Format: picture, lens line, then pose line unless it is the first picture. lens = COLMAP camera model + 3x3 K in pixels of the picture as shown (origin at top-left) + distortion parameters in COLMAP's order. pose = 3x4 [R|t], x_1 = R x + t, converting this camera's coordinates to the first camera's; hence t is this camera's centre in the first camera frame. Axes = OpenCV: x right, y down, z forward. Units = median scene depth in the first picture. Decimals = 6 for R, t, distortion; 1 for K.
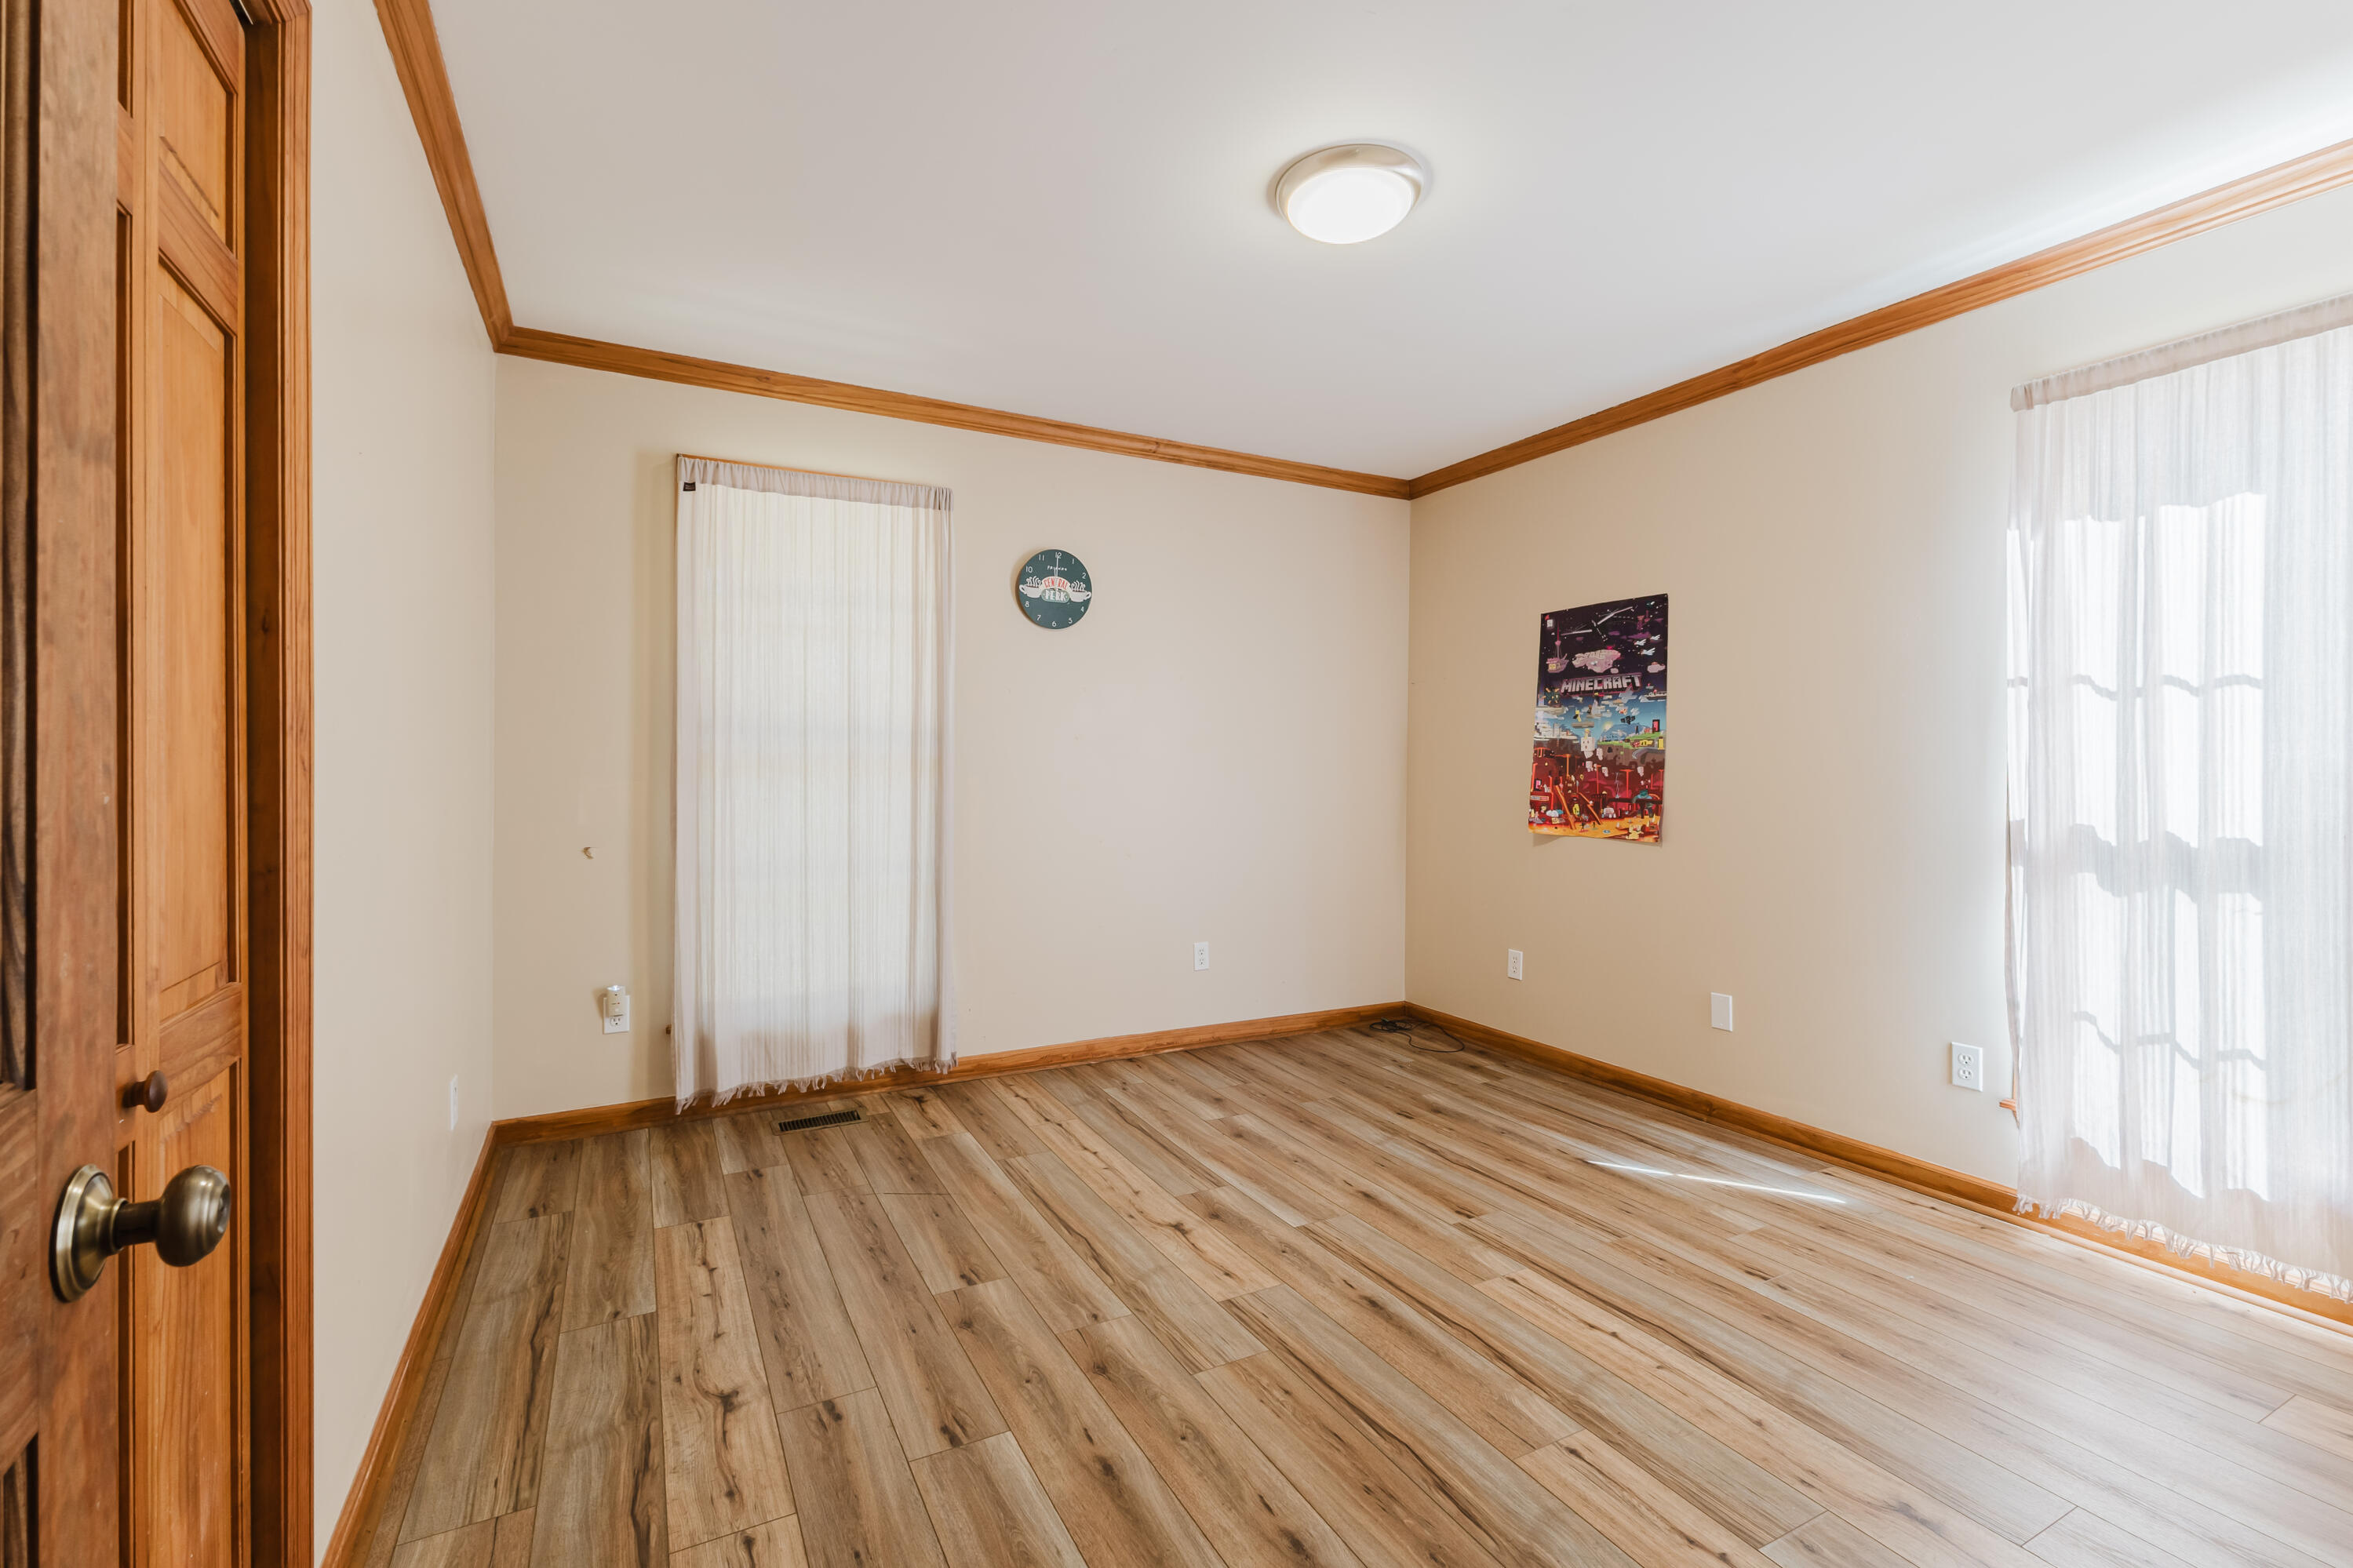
lens RADIAL K [[1017.8, 0, 1174.0], [0, 1017.8, 766.3], [0, 0, 1]] dist [0.010741, -0.002856]
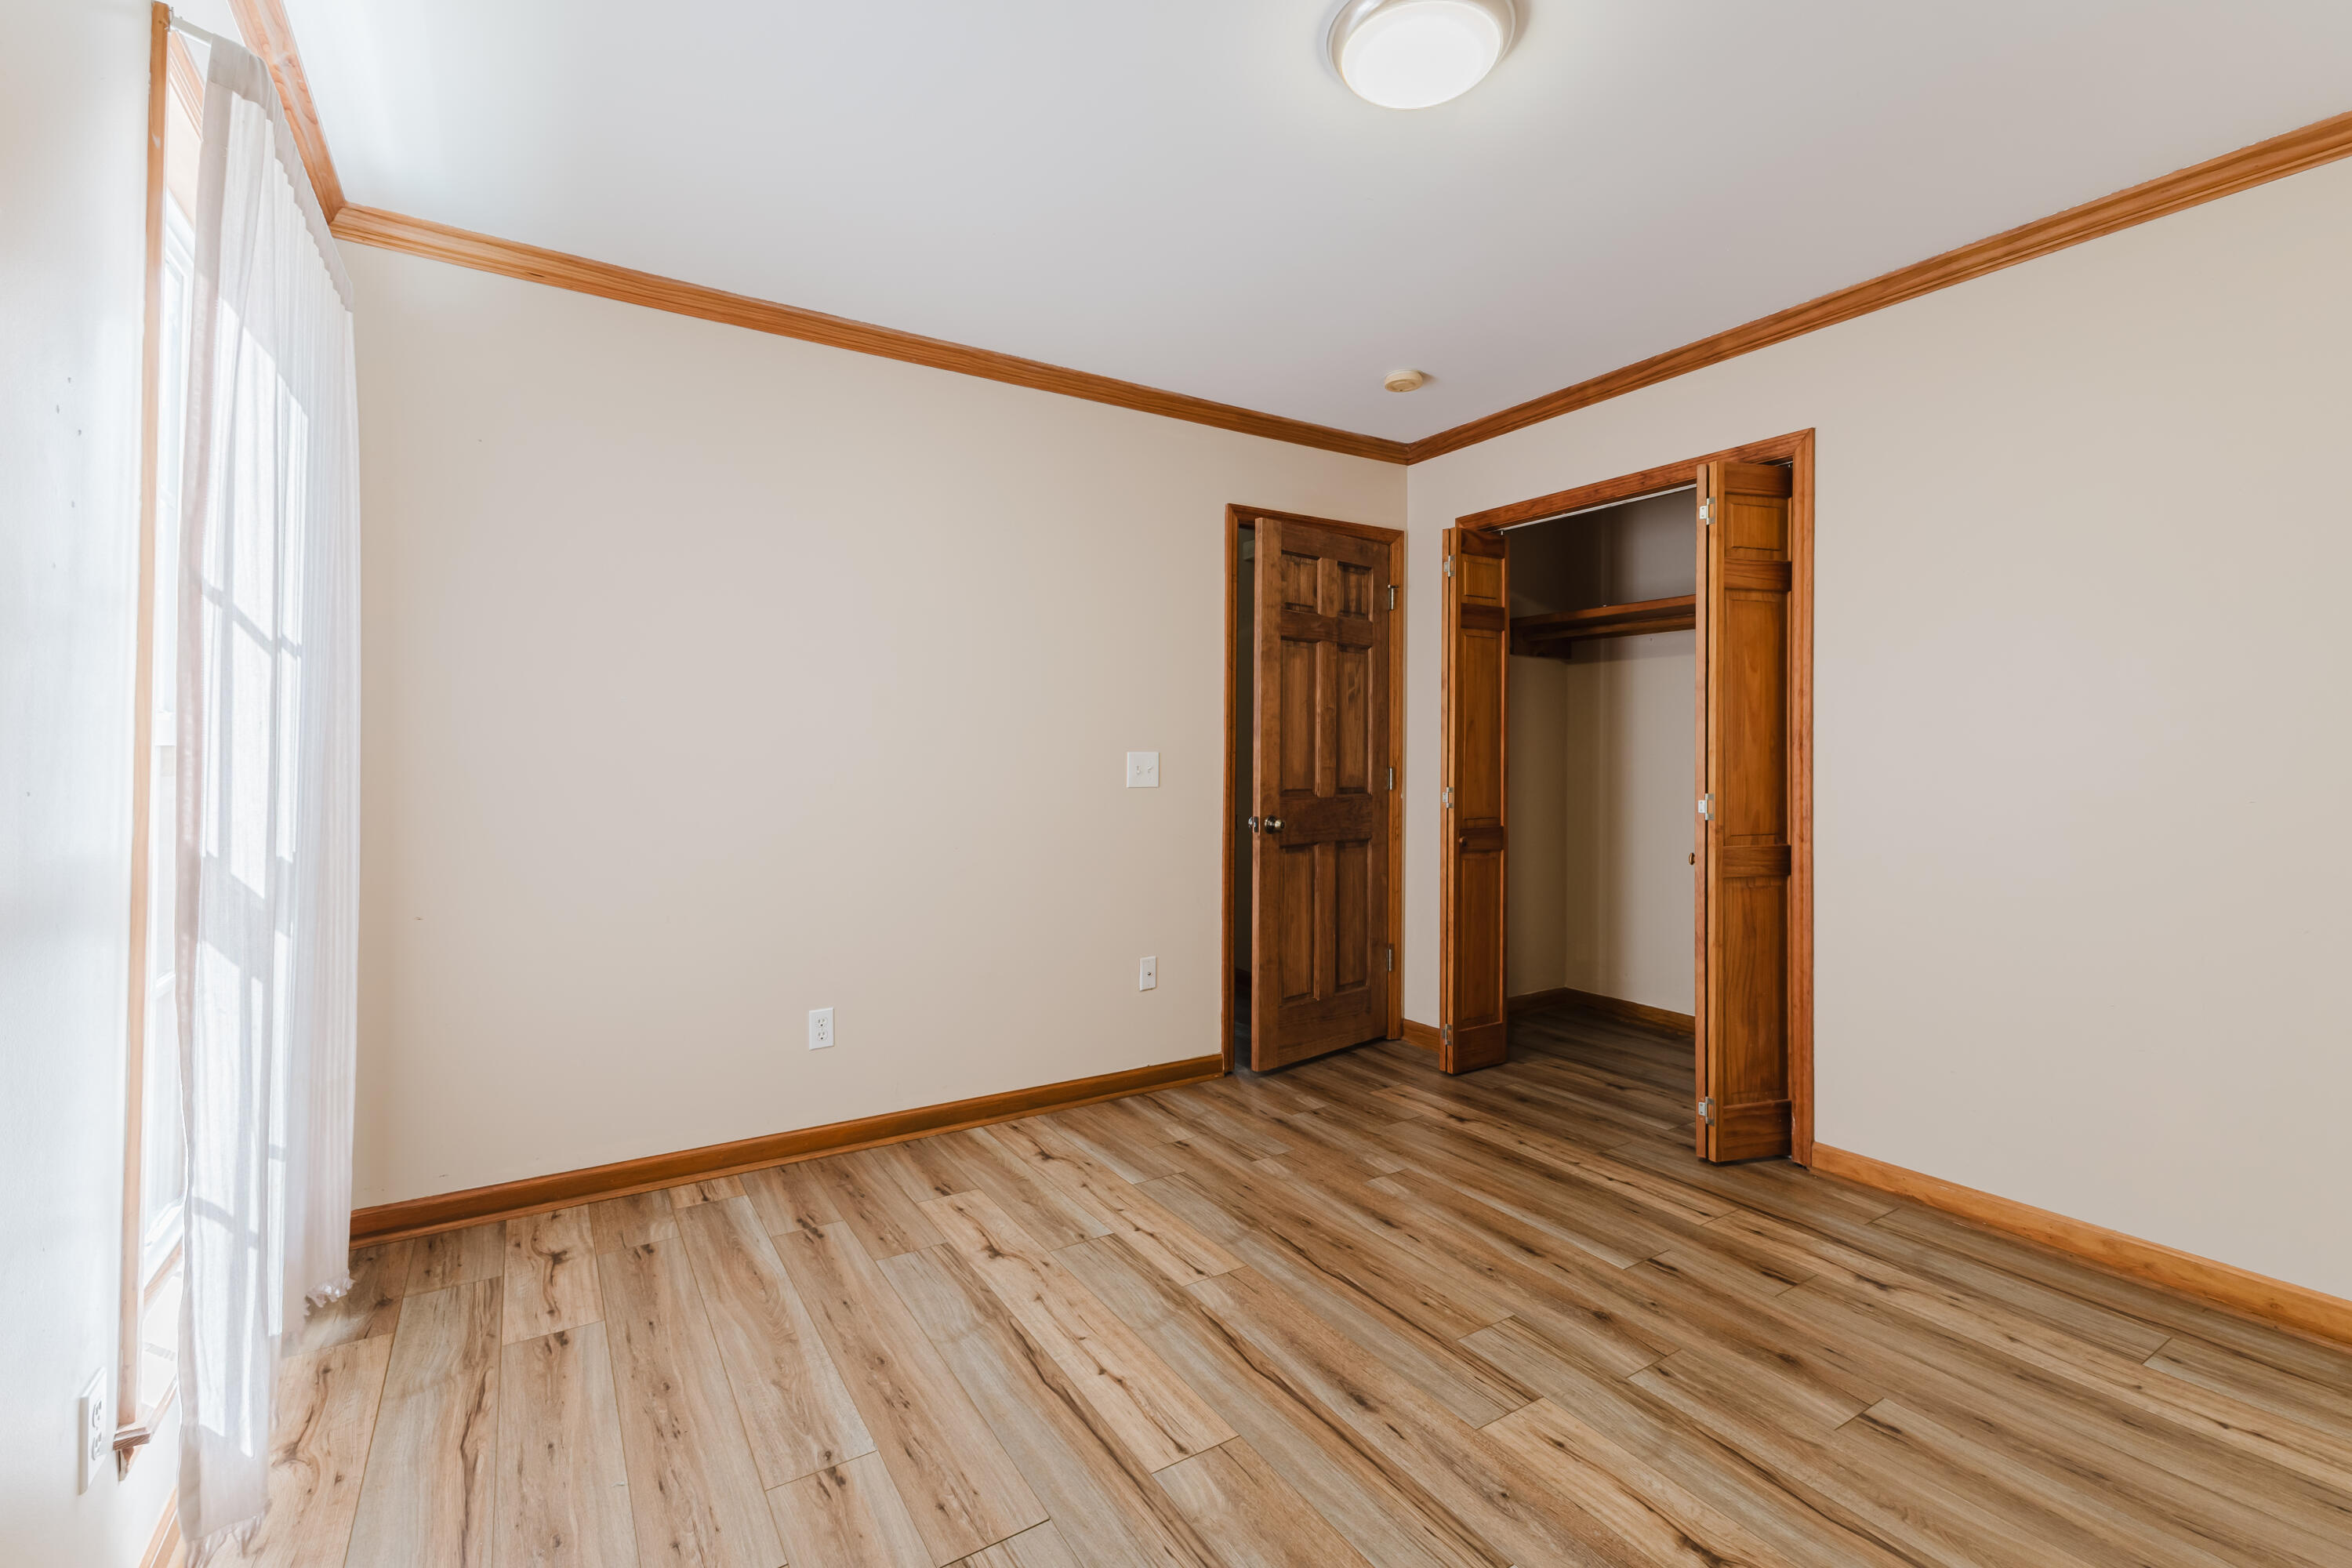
lens RADIAL K [[1017.5, 0, 1176.7], [0, 1017.5, 760.2], [0, 0, 1]] dist [0.010741, -0.002856]
pose [[-0.996983, -0.002173, -0.077584, 0.461464], [-0.002693, 0.999975, 0.006598, -0.005188], [0.077568, 0.006787, -0.996964, 2.036948]]
